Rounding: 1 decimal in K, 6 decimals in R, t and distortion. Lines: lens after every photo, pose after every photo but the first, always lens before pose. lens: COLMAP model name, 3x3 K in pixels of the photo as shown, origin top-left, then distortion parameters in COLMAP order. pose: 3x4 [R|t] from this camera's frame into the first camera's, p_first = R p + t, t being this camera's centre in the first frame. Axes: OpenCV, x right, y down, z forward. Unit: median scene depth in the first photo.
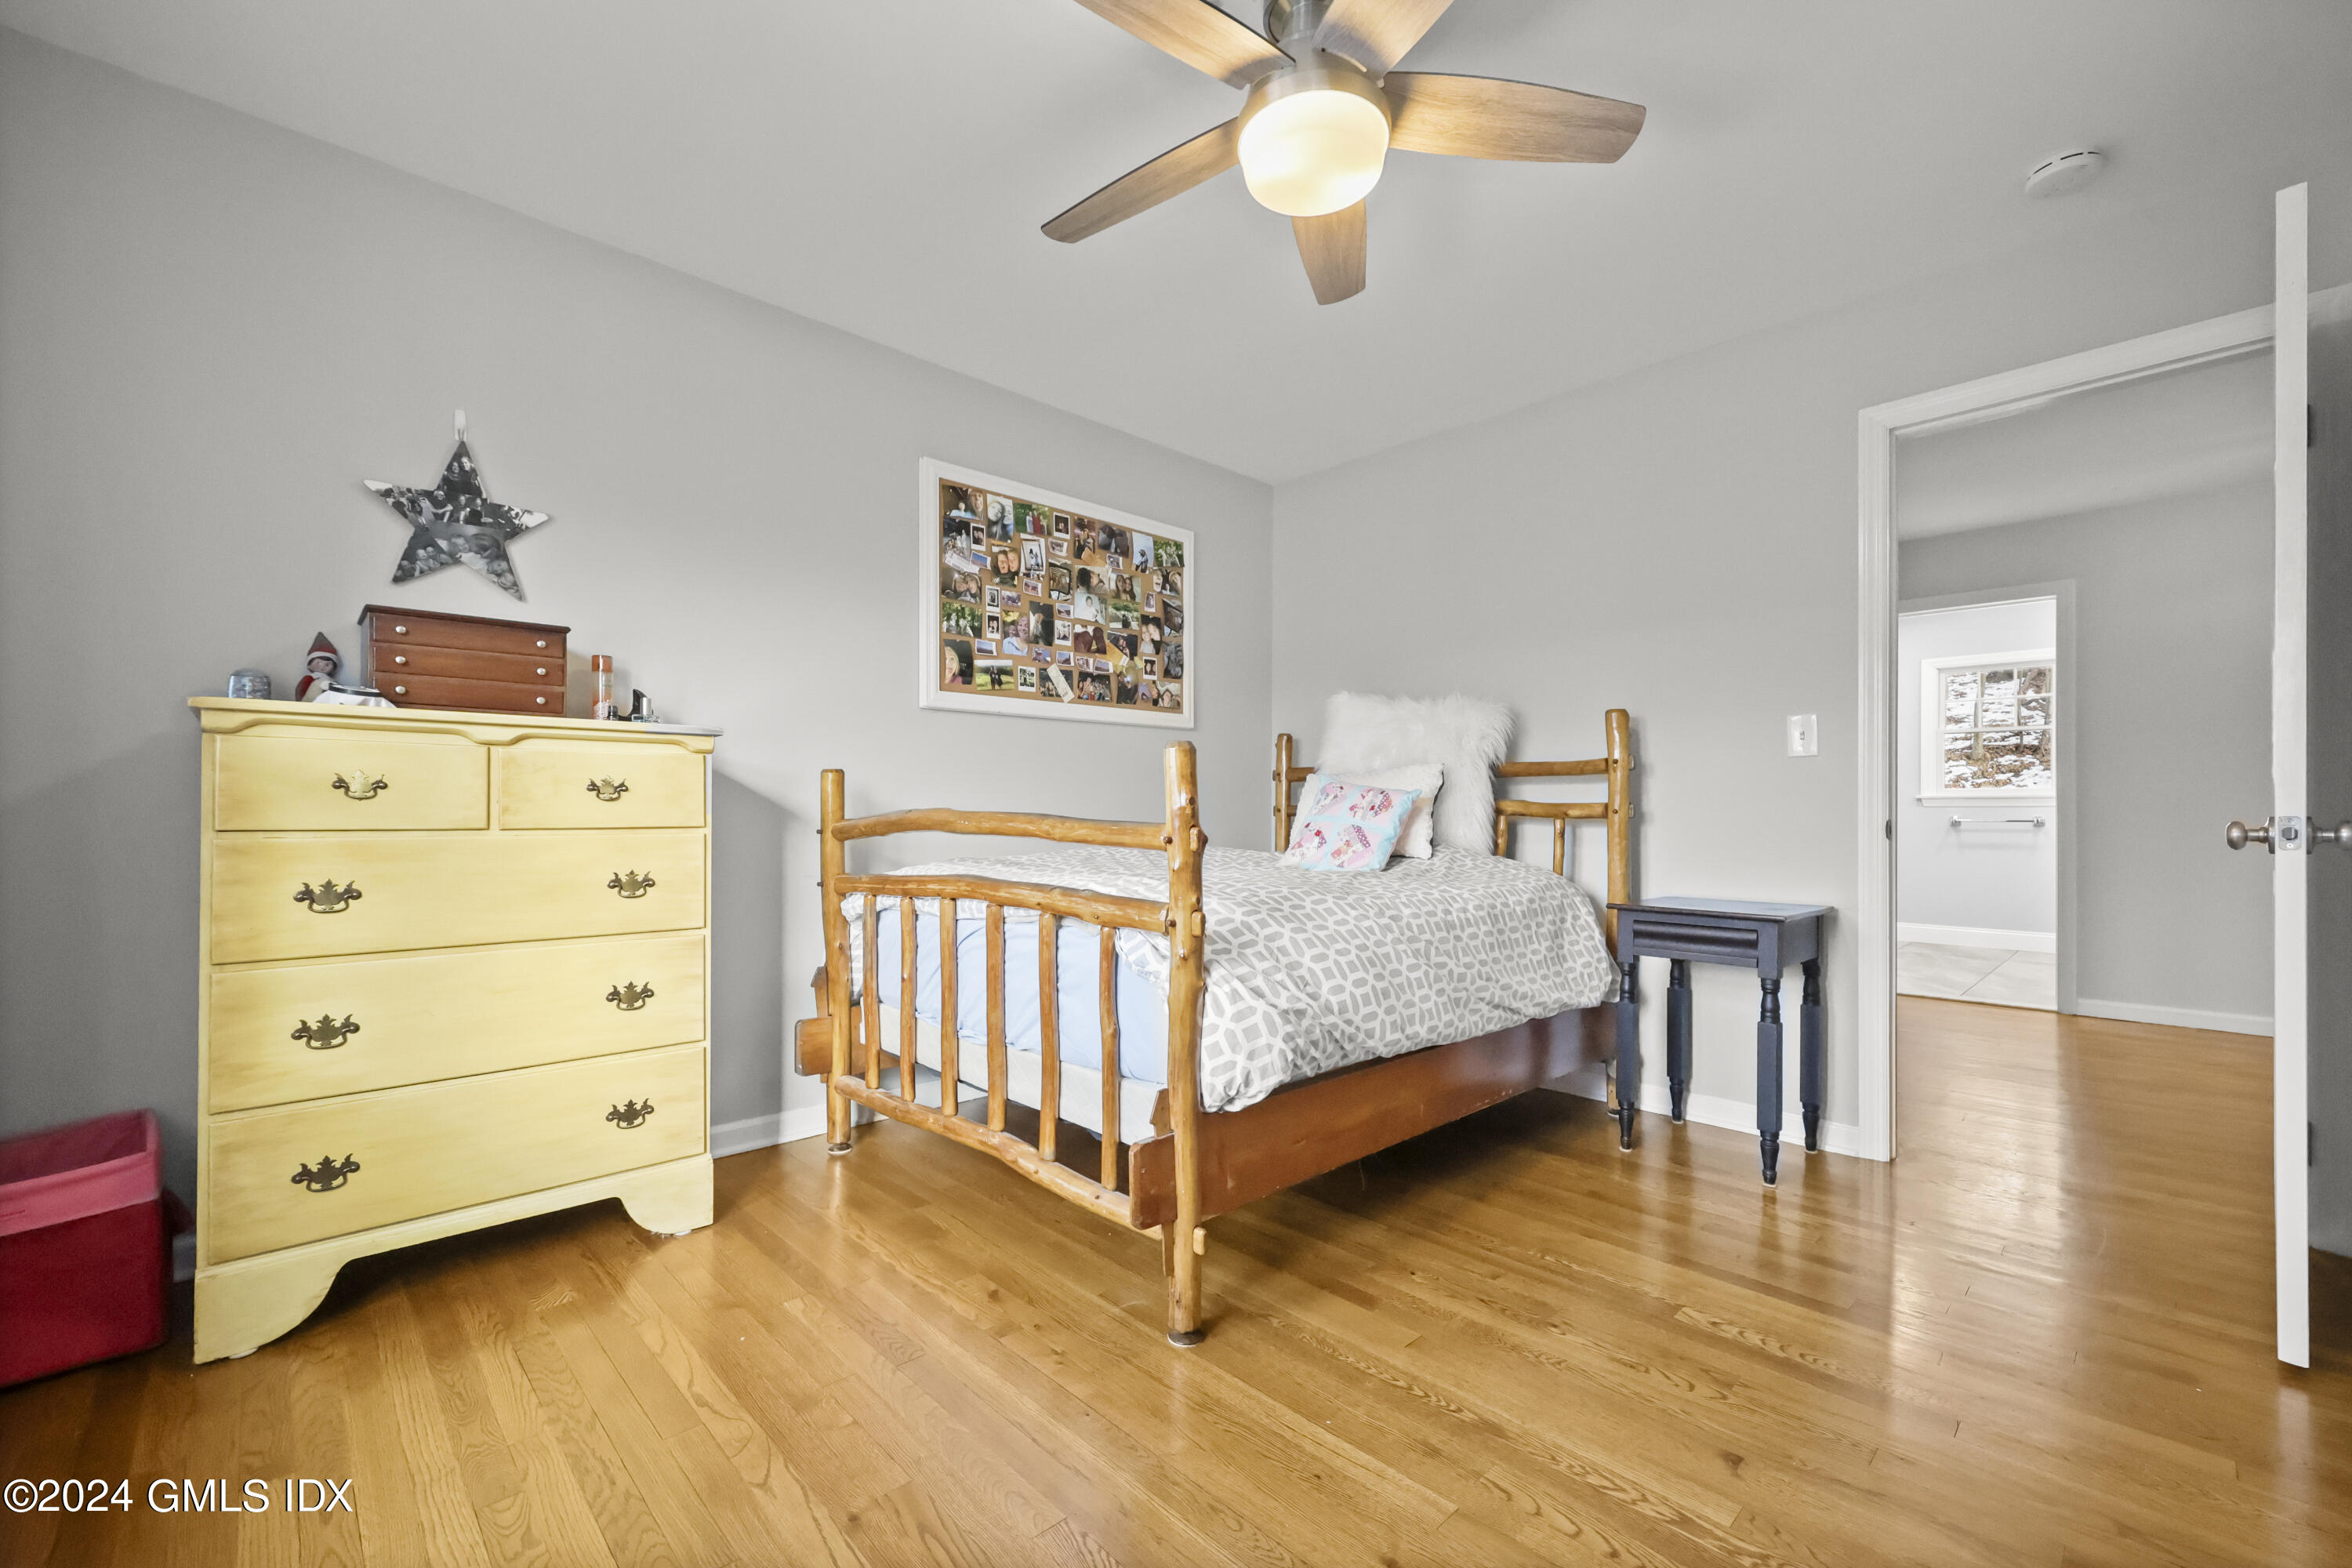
lens RADIAL K [[964.0, 0, 1177.3], [0, 964.0, 803.5], [0, 0, 1]] dist [0.001277, 0.000516]
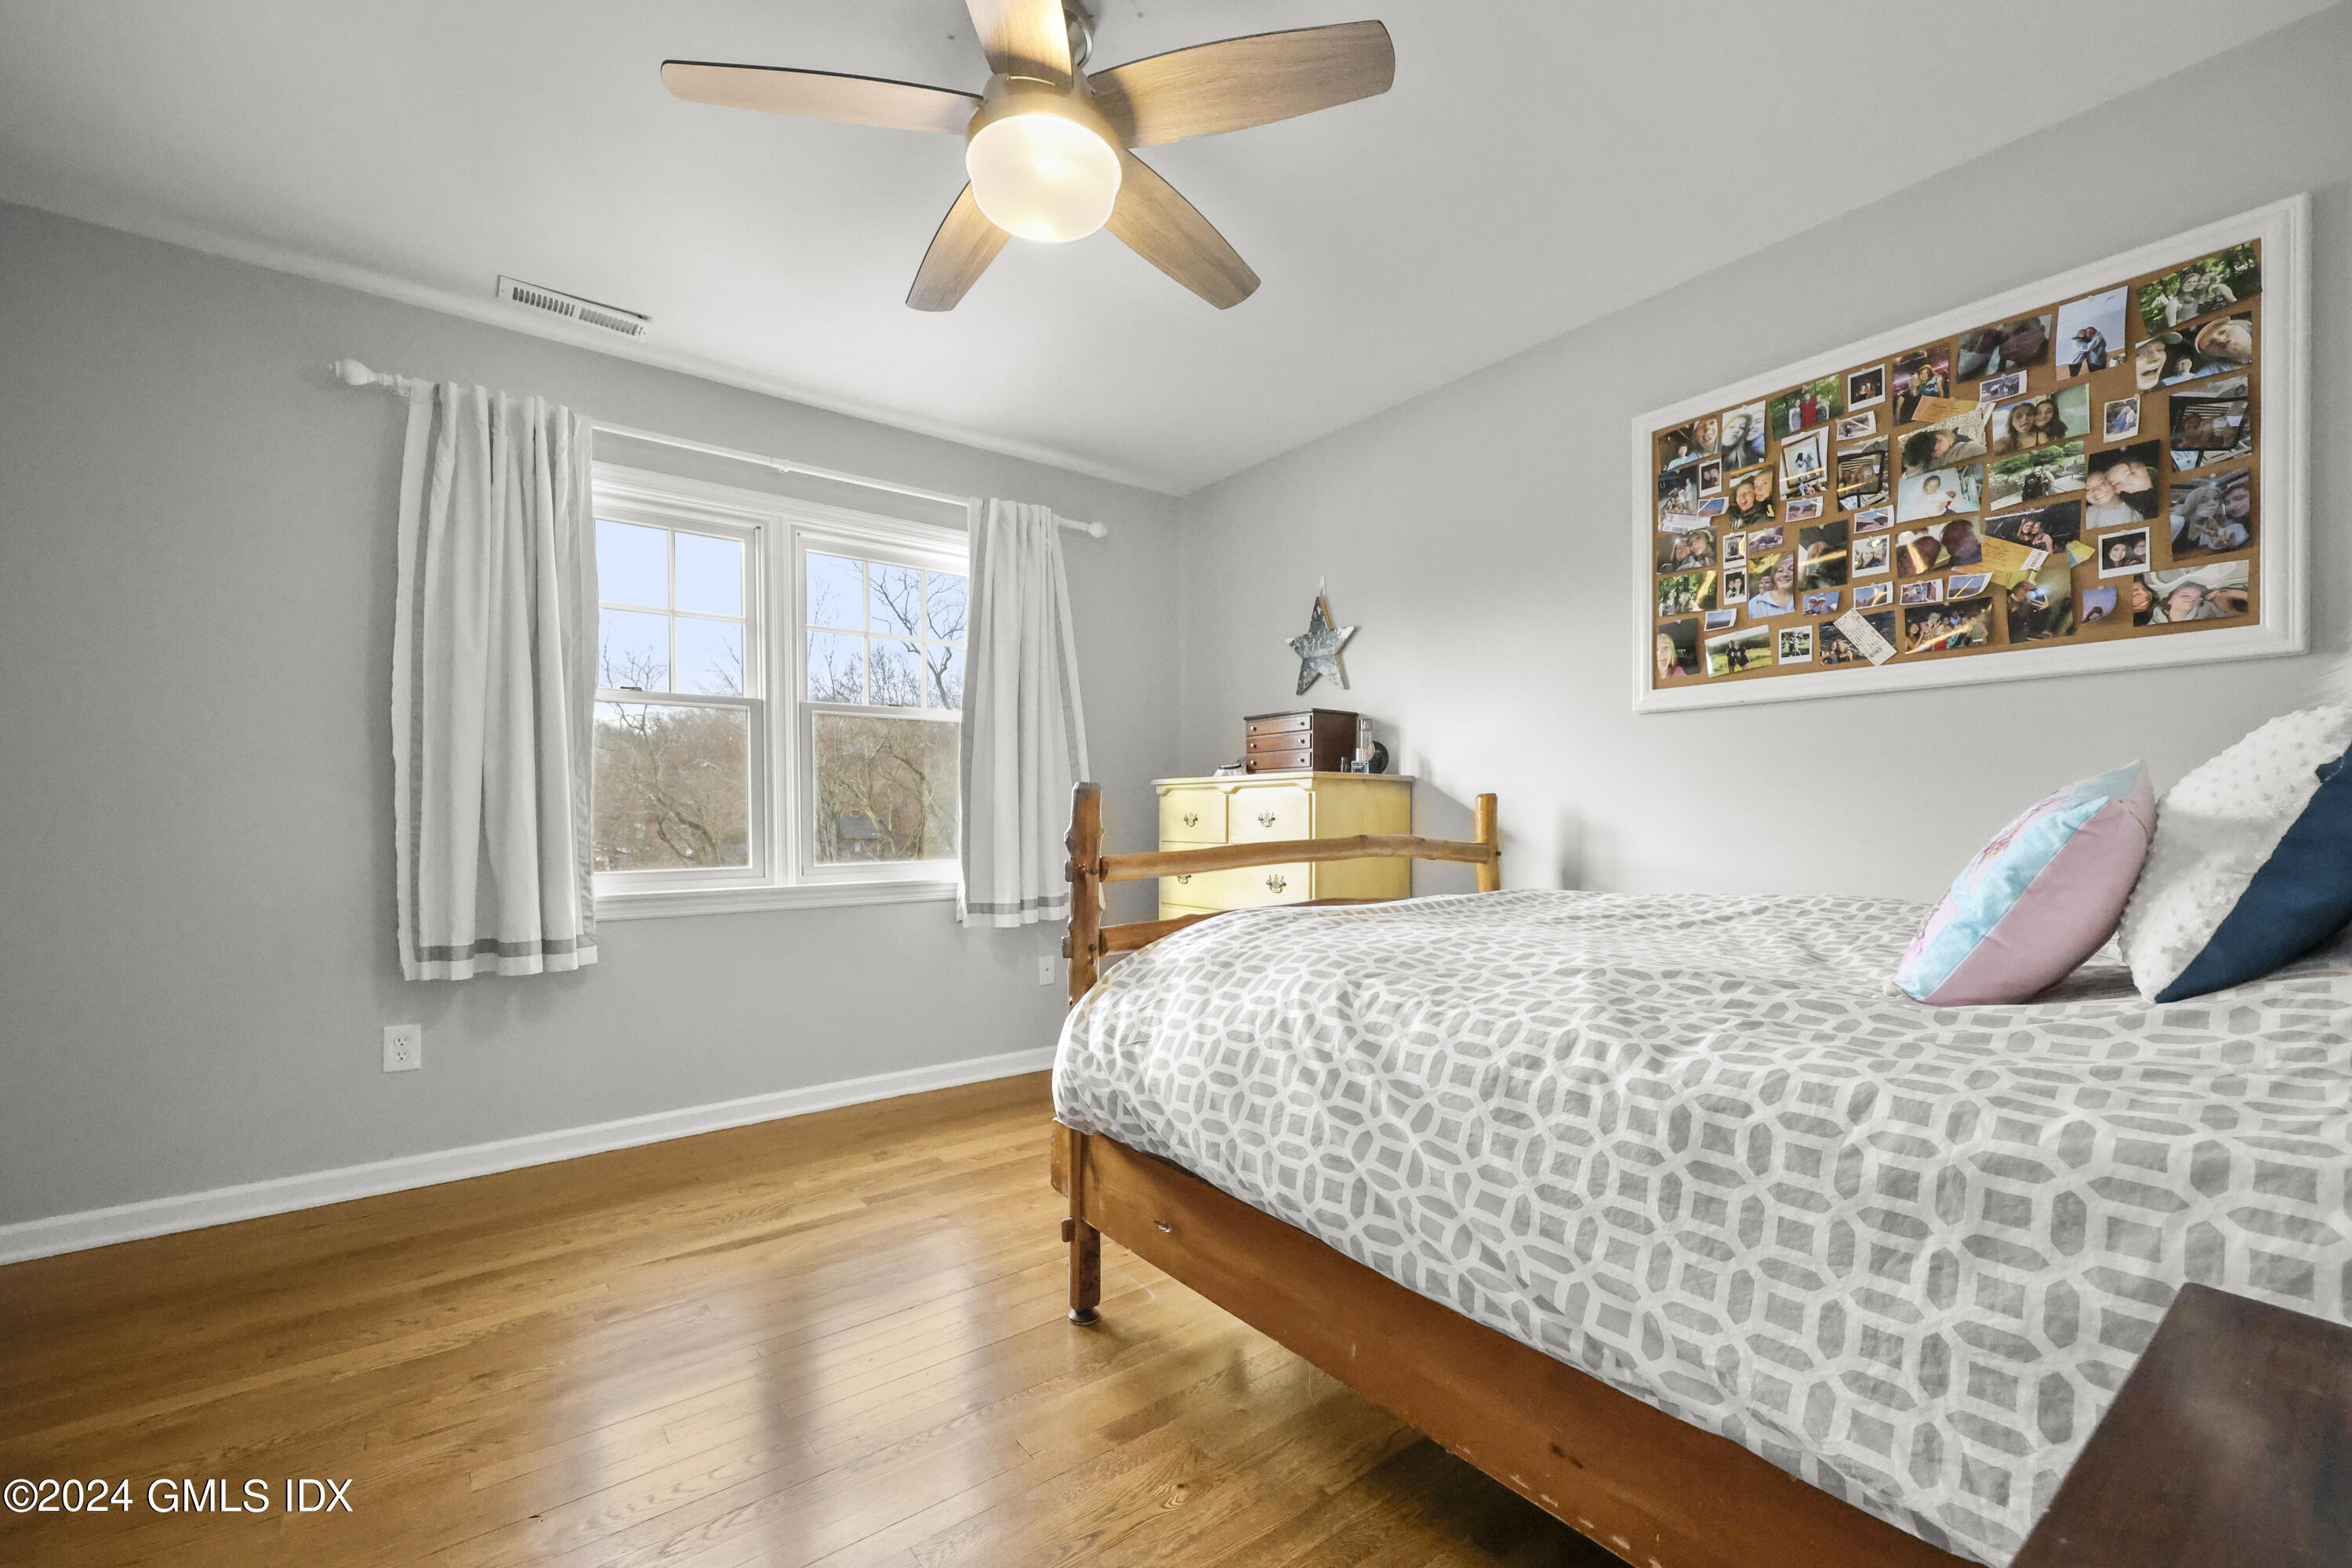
lens RADIAL K [[964.0, 0, 1181.6], [0, 964.0, 804.4], [0, 0, 1]] dist [0.001277, 0.000516]
pose [[-0.095359, -0.014163, -0.995342, 0.565191], [0.012653, 0.999801, -0.015438, -0.010377], [0.995362, -0.014066, -0.095161, 0.623067]]
